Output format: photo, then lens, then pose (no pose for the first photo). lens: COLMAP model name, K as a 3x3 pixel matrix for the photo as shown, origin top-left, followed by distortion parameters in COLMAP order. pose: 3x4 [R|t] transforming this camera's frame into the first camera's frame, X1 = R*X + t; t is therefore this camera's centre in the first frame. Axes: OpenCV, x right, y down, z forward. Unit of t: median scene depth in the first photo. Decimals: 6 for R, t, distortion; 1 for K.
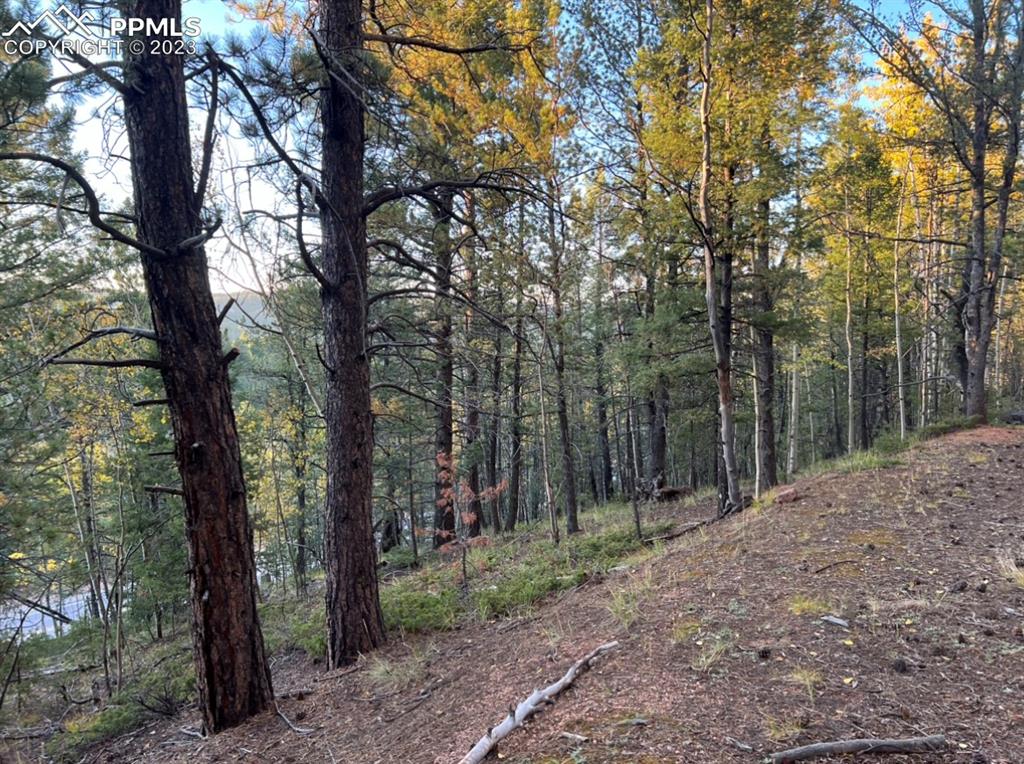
lens RADIAL K [[772.7, 0, 514.0], [0, 772.7, 388.1], [0, 0, 1]] dist [0.054849, -0.065684]
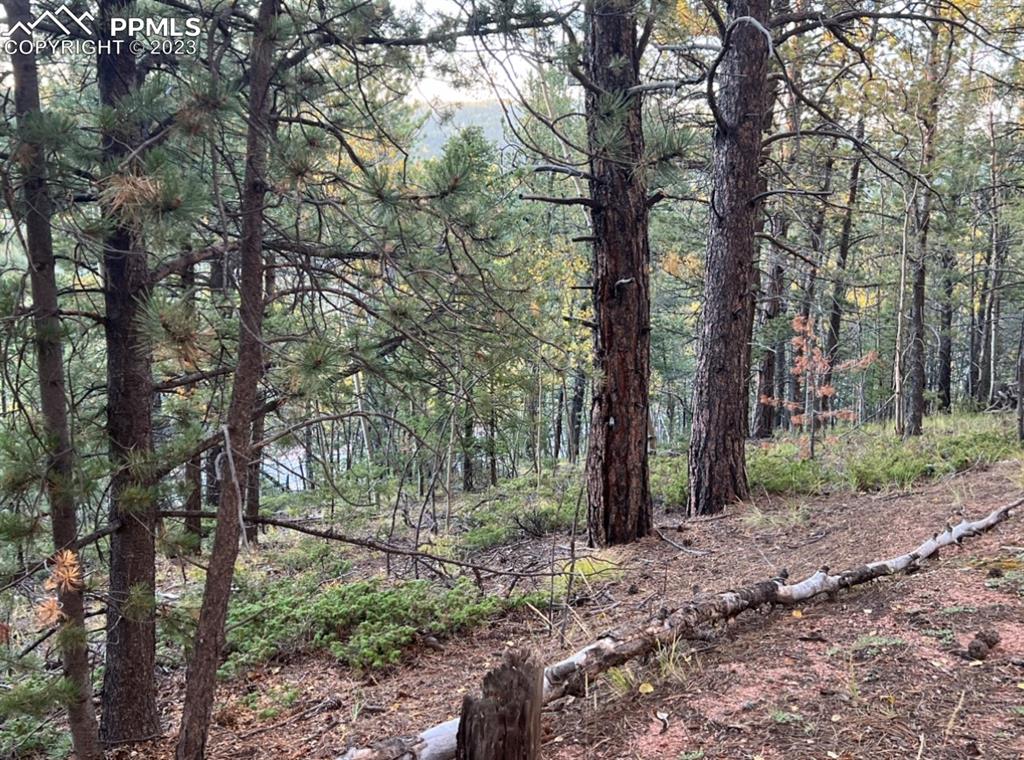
lens RADIAL K [[1055.2, 0, 512.0], [0, 1055.2, 380.0], [0, 0, 1]] dist [0.123080, -0.243788]
pose [[0.966186, 0.094258, -0.239999, -0.084884], [-0.062976, 0.988864, 0.134841, 0.009303], [0.250036, -0.115167, 0.961363, -0.205165]]
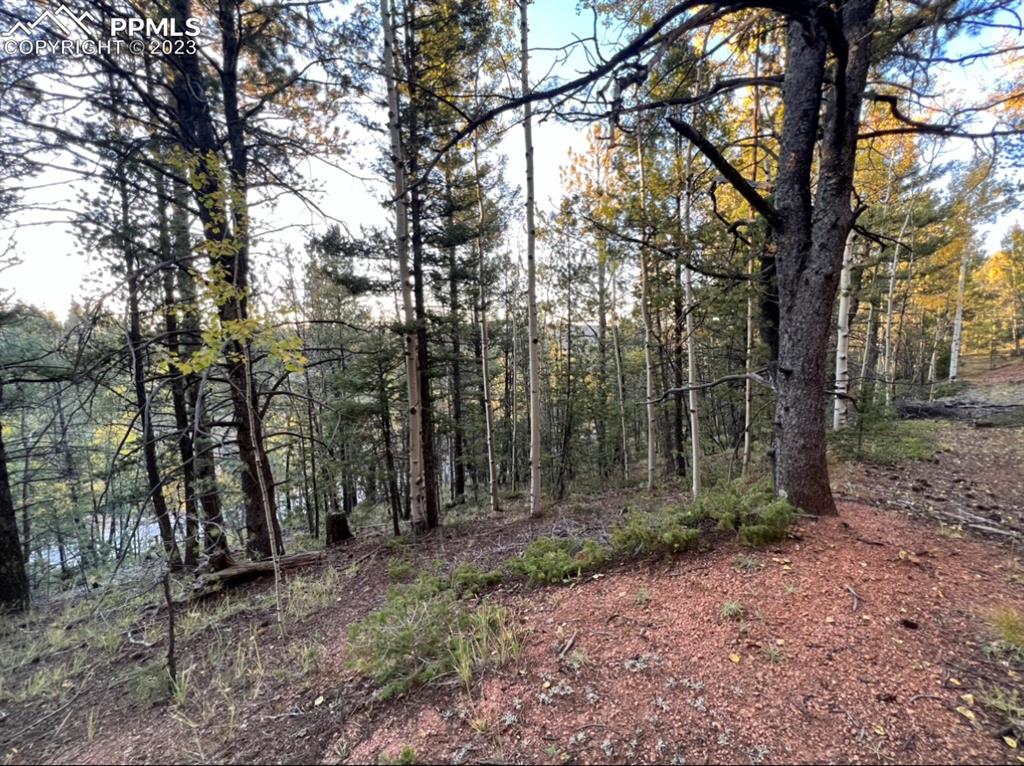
lens RADIAL K [[410.4, 0, 513.2], [0, 410.4, 379.9], [0, 0, 1]] dist [0.000339, -0.000365]
pose [[0.981235, -0.004670, -0.192759, 0.703848], [0.008718, 0.999759, 0.020155, -0.029388], [0.192618, -0.021457, 0.981039, 1.112069]]
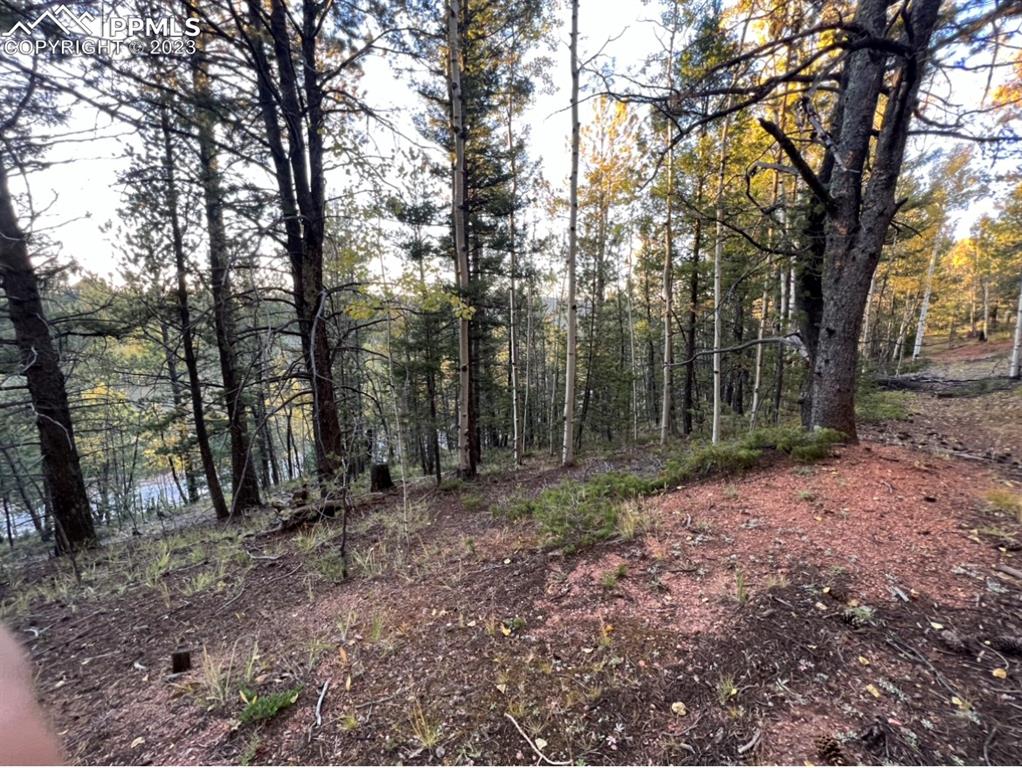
lens RADIAL K [[412.1, 0, 510.0], [0, 412.1, 382.2], [0, 0, 1]] dist [-0.000477, 0.000109]
pose [[0.989770, 0.024660, -0.140526, 0.615861], [-0.011970, 0.995829, 0.090446, -0.013319], [0.142170, -0.087839, 0.985937, 1.035239]]
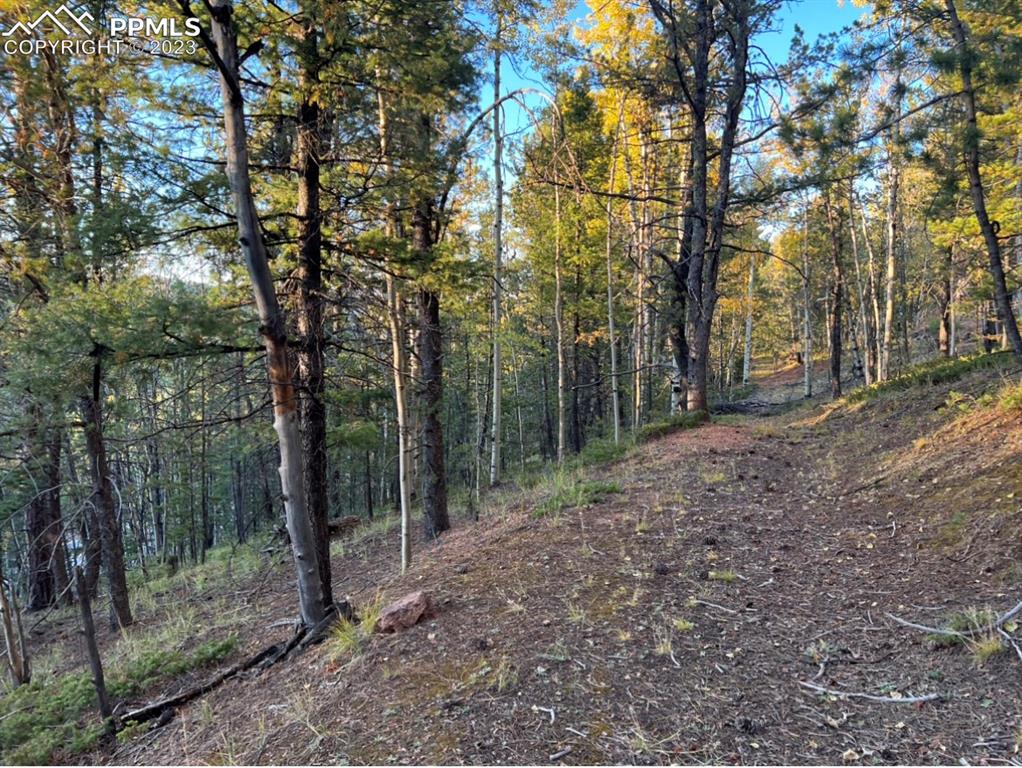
lens RADIAL K [[771.2, 0, 513.0], [0, 771.2, 390.1], [0, 0, 1]] dist [0.054849, -0.065684]
pose [[0.944697, -0.011765, 0.327734, 0.197849], [0.007458, 0.999869, 0.014396, 0.000282], [-0.327860, -0.011156, 0.944660, 0.411561]]
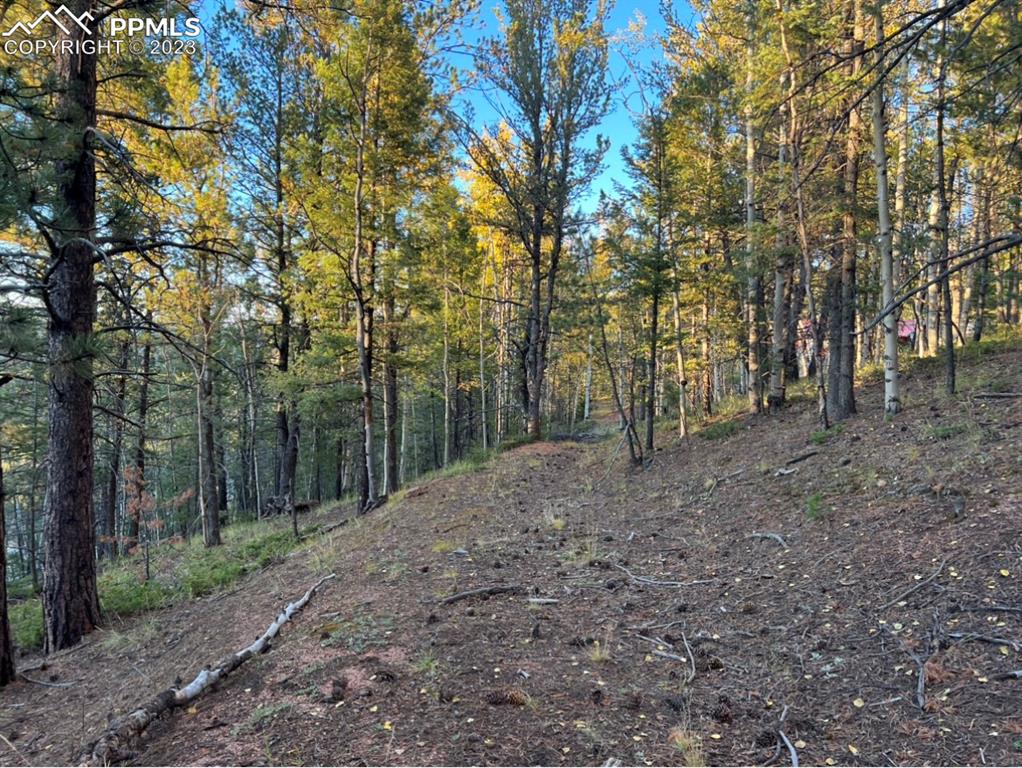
lens RADIAL K [[771.9, 0, 520.8], [0, 771.9, 385.3], [0, 0, 1]] dist [0.052467, -0.062152]
pose [[0.869139, 0.024896, 0.493941, -0.120940], [-0.006440, 0.999217, -0.039030, 0.003918], [-0.494526, 0.030741, 0.868619, -0.203335]]
